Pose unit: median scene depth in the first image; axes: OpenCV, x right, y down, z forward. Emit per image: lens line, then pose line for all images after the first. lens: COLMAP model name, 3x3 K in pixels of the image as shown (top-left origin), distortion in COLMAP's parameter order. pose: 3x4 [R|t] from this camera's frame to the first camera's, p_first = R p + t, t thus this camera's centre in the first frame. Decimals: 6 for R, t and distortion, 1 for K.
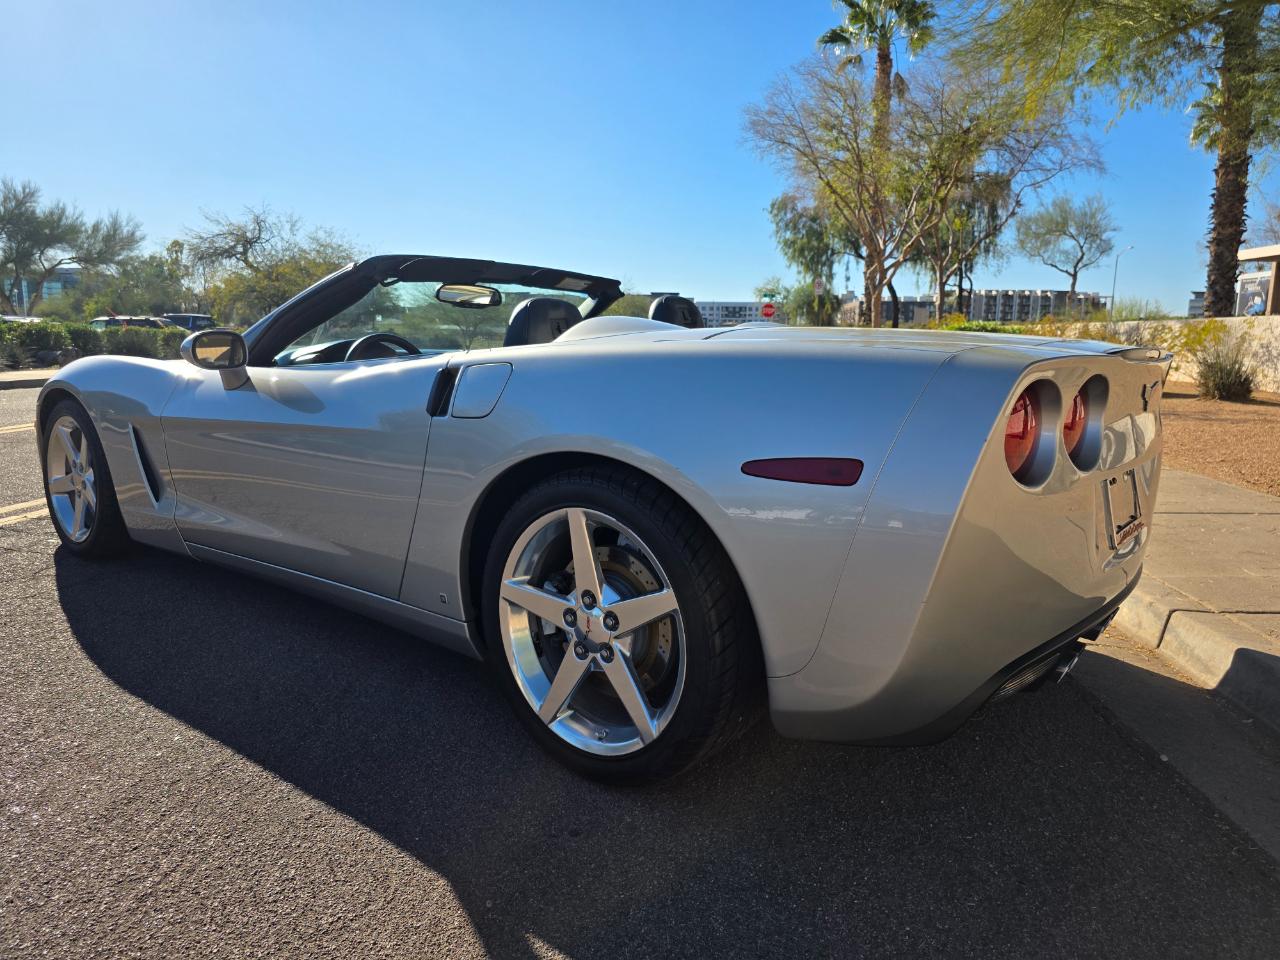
lens RADIAL K [[871.1, 0, 640.7], [0, 871.1, 471.3], [0, 0, 1]] dist [0.052365, -0.046155]
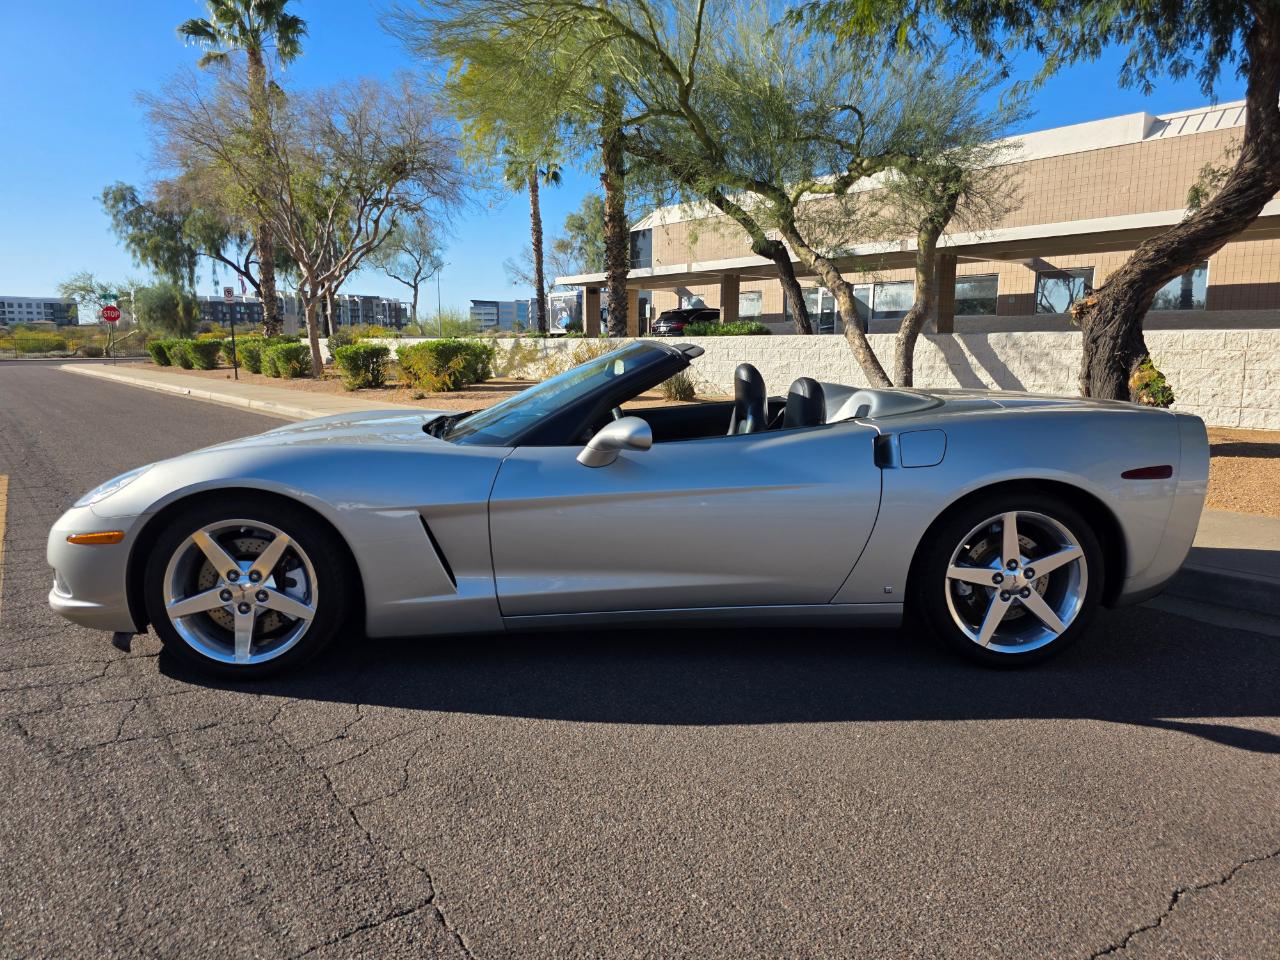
lens RADIAL K [[871.1, 0, 627.5], [0, 871.1, 463.7], [0, 0, 1]] dist [0.052365, -0.046155]
pose [[0.740634, -0.103001, 0.663967, -0.119398], [0.109292, 0.993488, 0.032208, -0.012831], [-0.662960, 0.048712, 0.747068, 0.013945]]
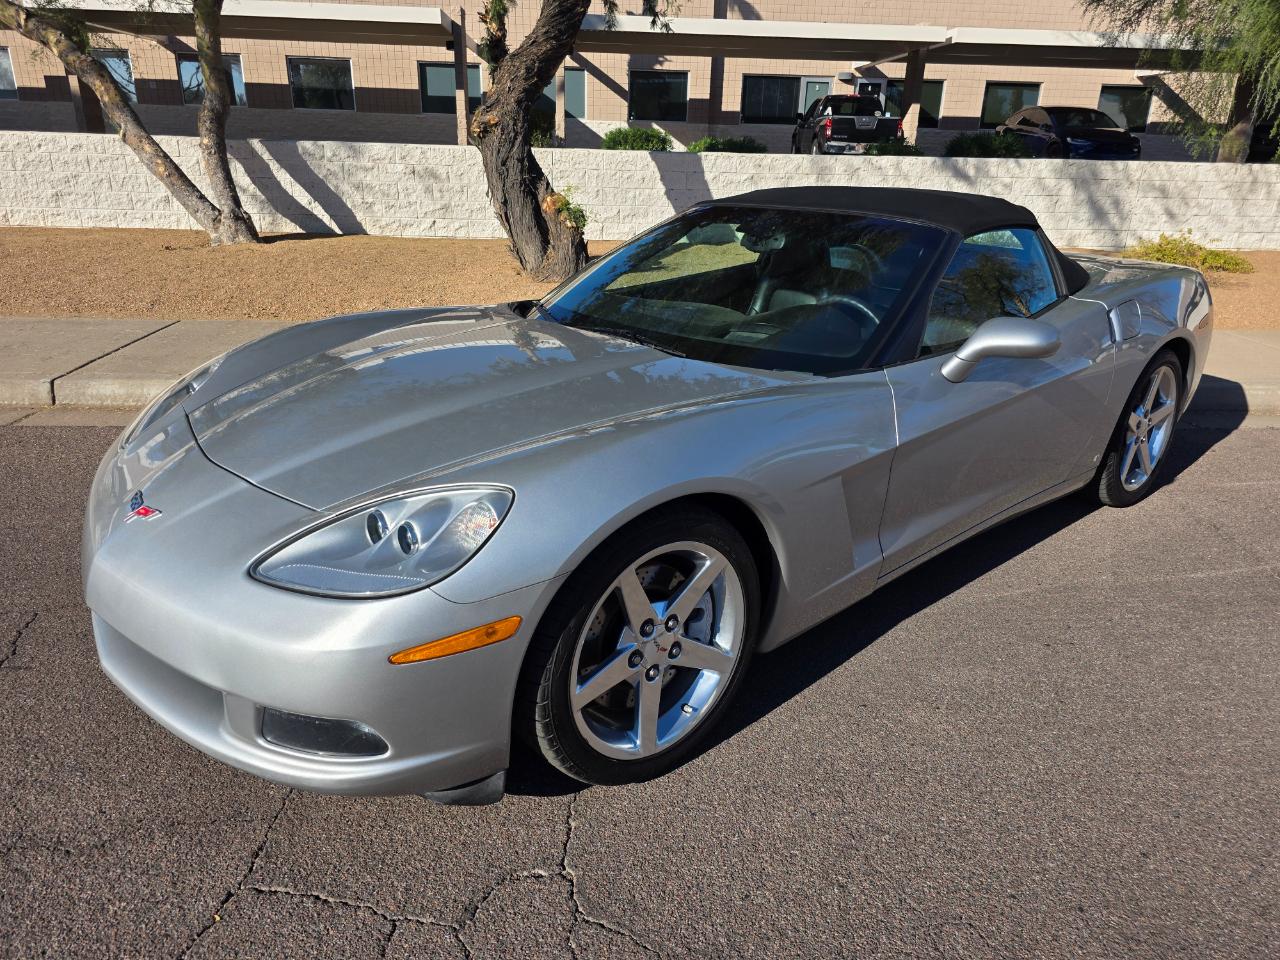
lens RADIAL K [[871.1, 0, 640.9], [0, 871.1, 459.8], [0, 0, 1]] dist [0.052365, -0.046155]
pose [[-0.143023, -0.349841, 0.925827, -0.115845], [0.122885, 0.921929, 0.367351, -0.037447], [-0.982061, 0.166310, -0.088866, 0.125456]]
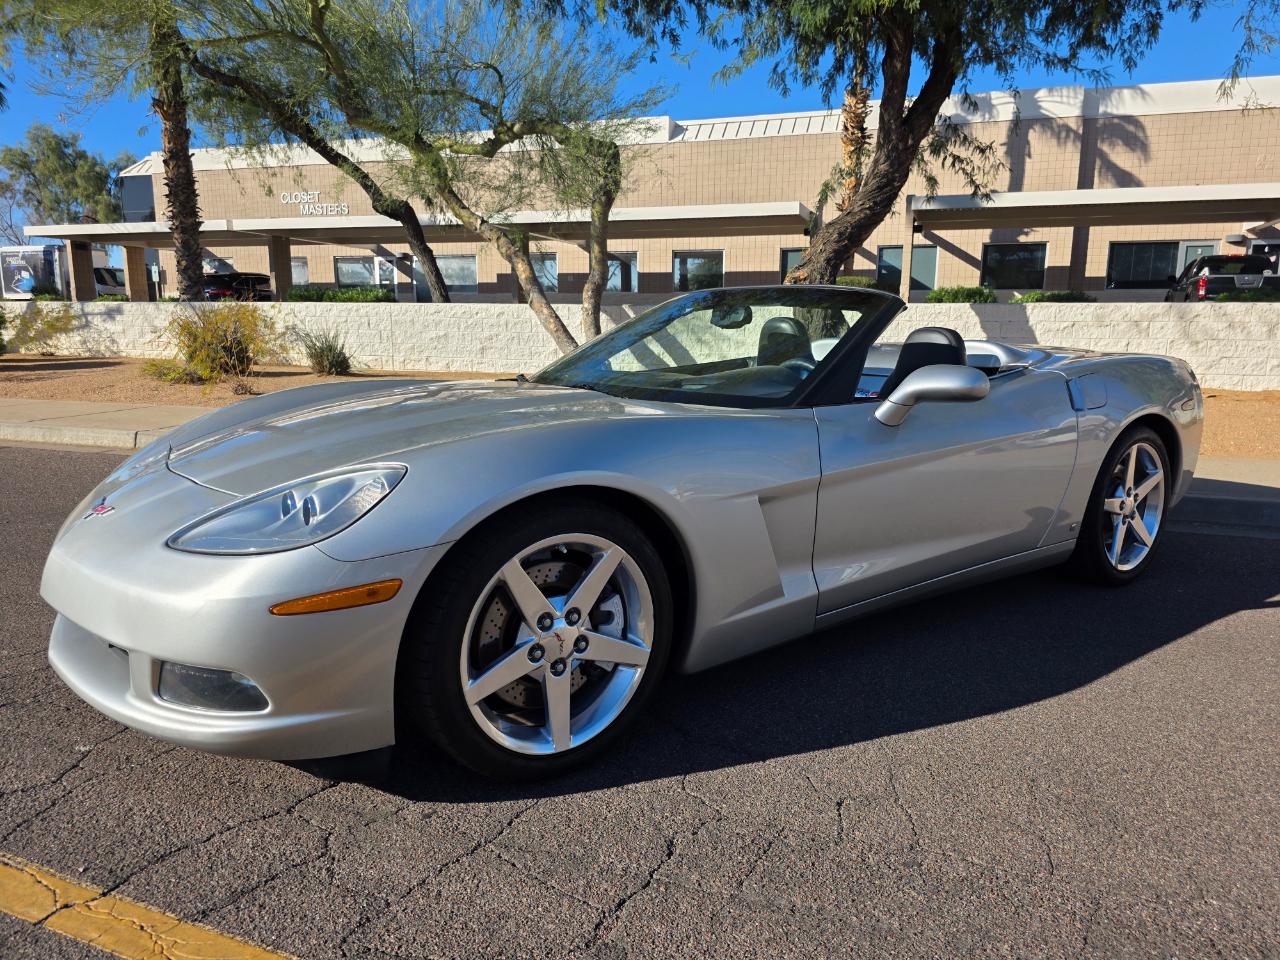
lens RADIAL K [[871.1, 0, 646.7], [0, 871.1, 471.2], [0, 0, 1]] dist [0.052365, -0.046155]
pose [[0.252116, -0.171992, 0.952290, -0.149194], [0.140480, 0.980159, 0.139833, -0.021998], [-0.957446, 0.098524, 0.271276, 0.102723]]
